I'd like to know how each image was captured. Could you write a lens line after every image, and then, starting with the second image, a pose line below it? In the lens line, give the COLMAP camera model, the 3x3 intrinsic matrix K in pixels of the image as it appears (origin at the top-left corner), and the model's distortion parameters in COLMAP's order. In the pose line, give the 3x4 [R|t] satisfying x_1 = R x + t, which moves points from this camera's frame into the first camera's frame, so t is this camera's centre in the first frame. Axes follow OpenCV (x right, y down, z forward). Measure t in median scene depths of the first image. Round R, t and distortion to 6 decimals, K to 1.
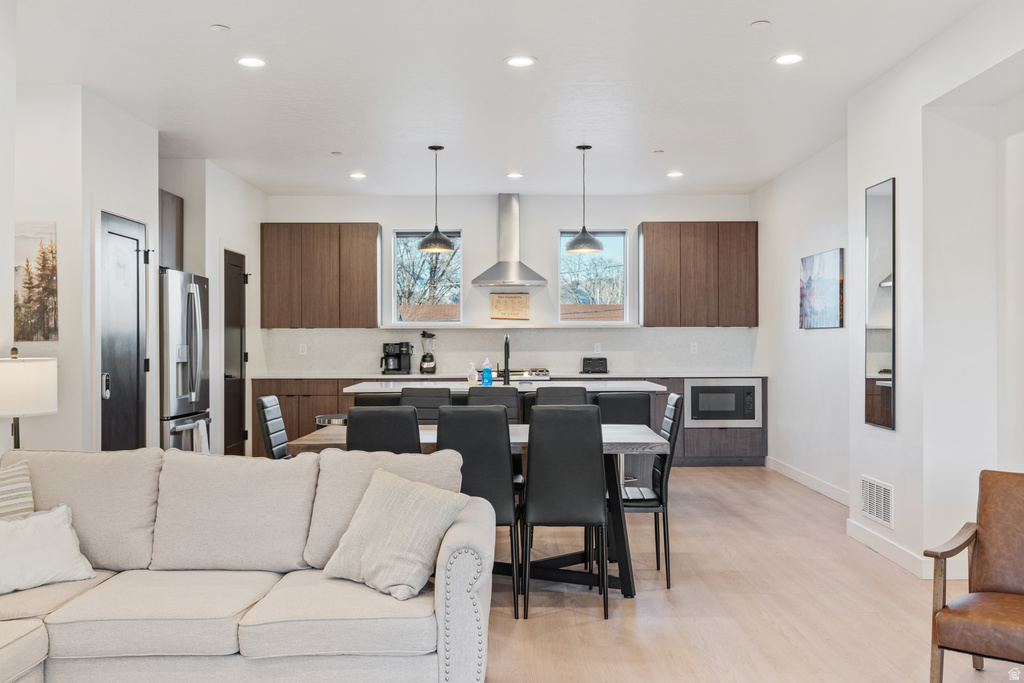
lens RADIAL K [[908.0, 0, 514.9], [0, 908.0, 339.4], [0, 0, 1]] dist [0.003498, 0.002685]
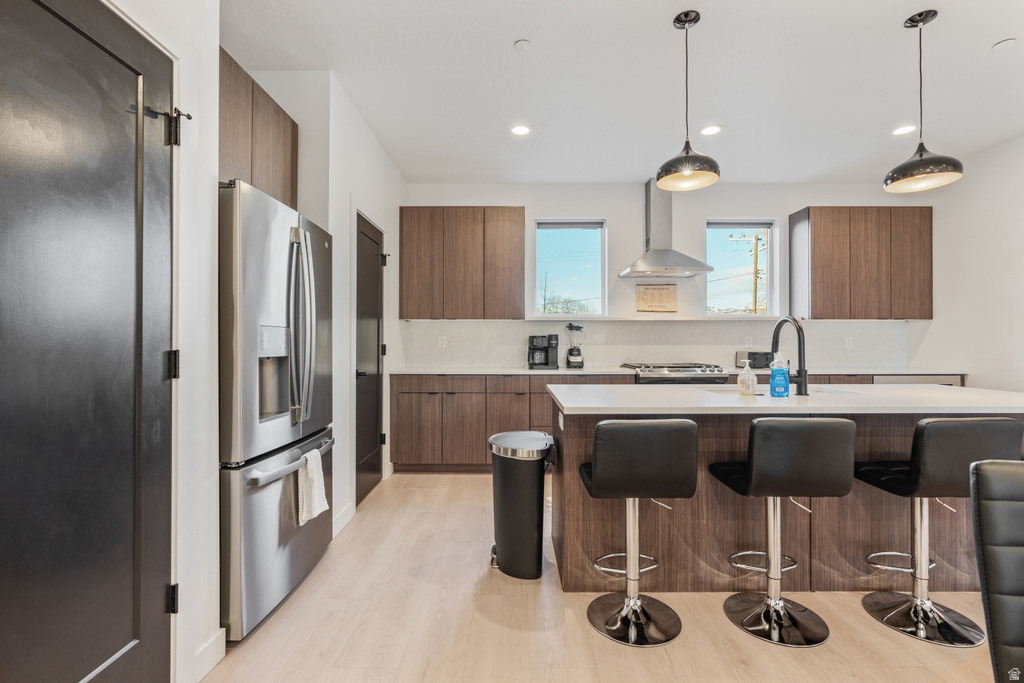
lens RADIAL K [[462.6, 0, 512.8], [0, 462.6, 339.1], [0, 0, 1]] dist [-0.006029, 0.001577]
pose [[0.999958, 0.003723, -0.008430, -0.159116], [-0.003784, 0.999967, -0.007220, 0.011257], [0.008403, 0.007251, 0.999938, 0.526703]]
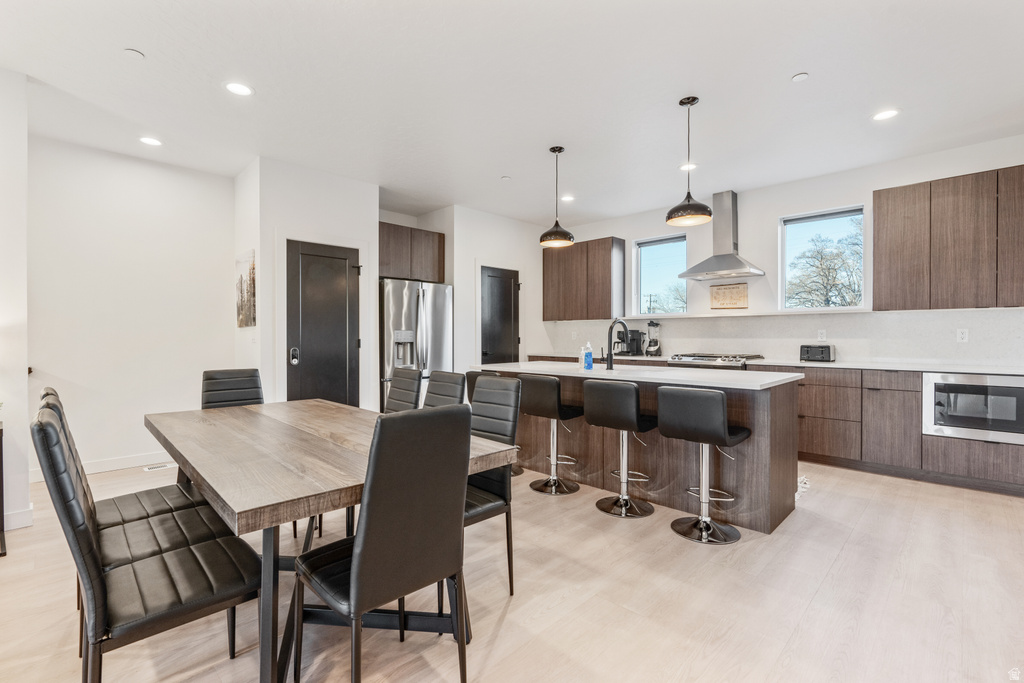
lens RADIAL K [[462.6, 0, 512.8], [0, 462.6, 339.1], [0, 0, 1]] dist [-0.006029, 0.001577]
pose [[0.708443, 0.007371, -0.705729, 0.209738], [-0.000318, 0.999949, 0.010125, 0.009049], [0.705768, -0.006949, 0.708409, 0.440270]]
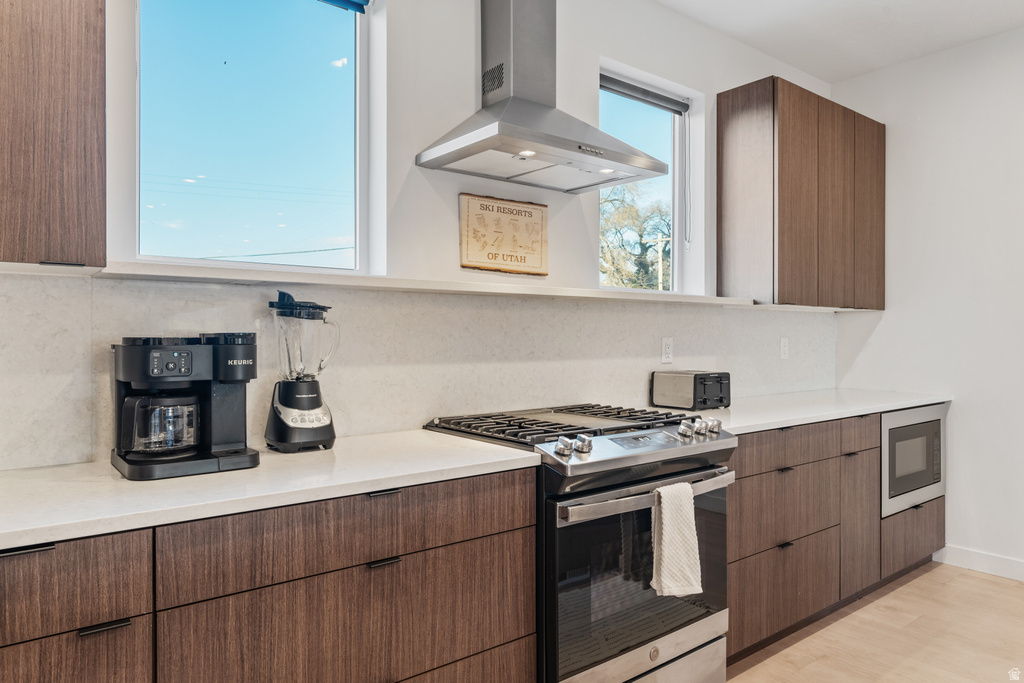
lens RADIAL K [[667.2, 0, 514.2], [0, 667.2, 337.4], [0, 0, 1]] dist [-0.001592, -0.000504]
pose [[0.789824, 0.003254, 0.613325, -0.171440], [-0.003852, 0.999993, -0.000345, 0.004007], [-0.613322, -0.002090, 0.789830, 0.816117]]
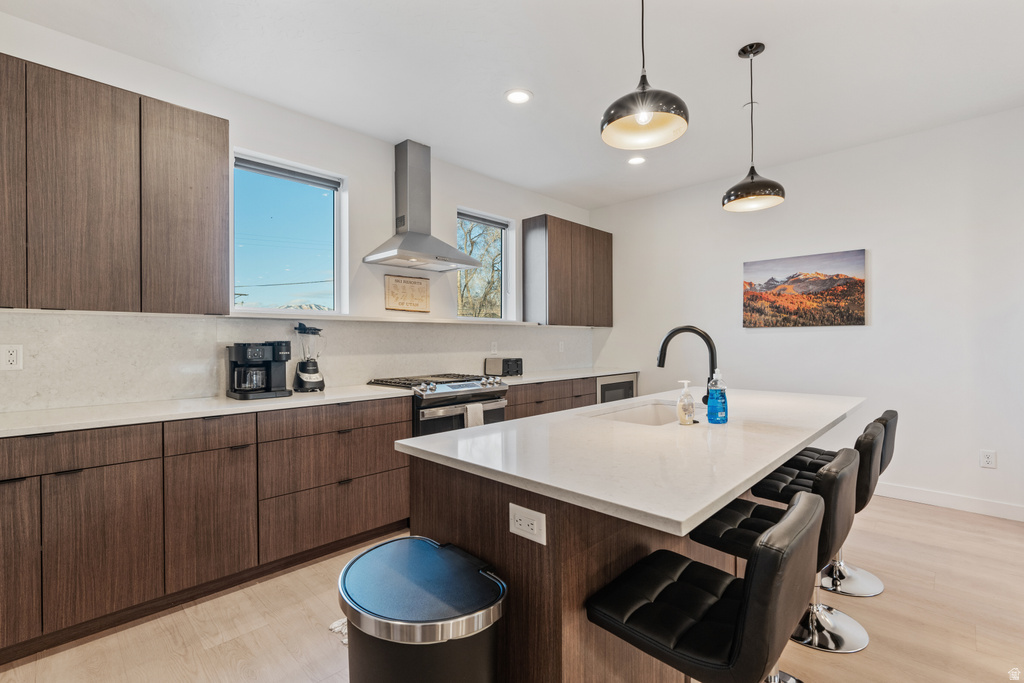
lens RADIAL K [[462.6, 0, 512.8], [0, 462.6, 339.1], [0, 0, 1]] dist [-0.006029, 0.001577]
pose [[0.703565, 0.002474, 0.710626, -0.227491], [0.001868, 0.999984, -0.005331, 0.003646], [-0.710628, 0.005079, 0.703549, 0.687763]]
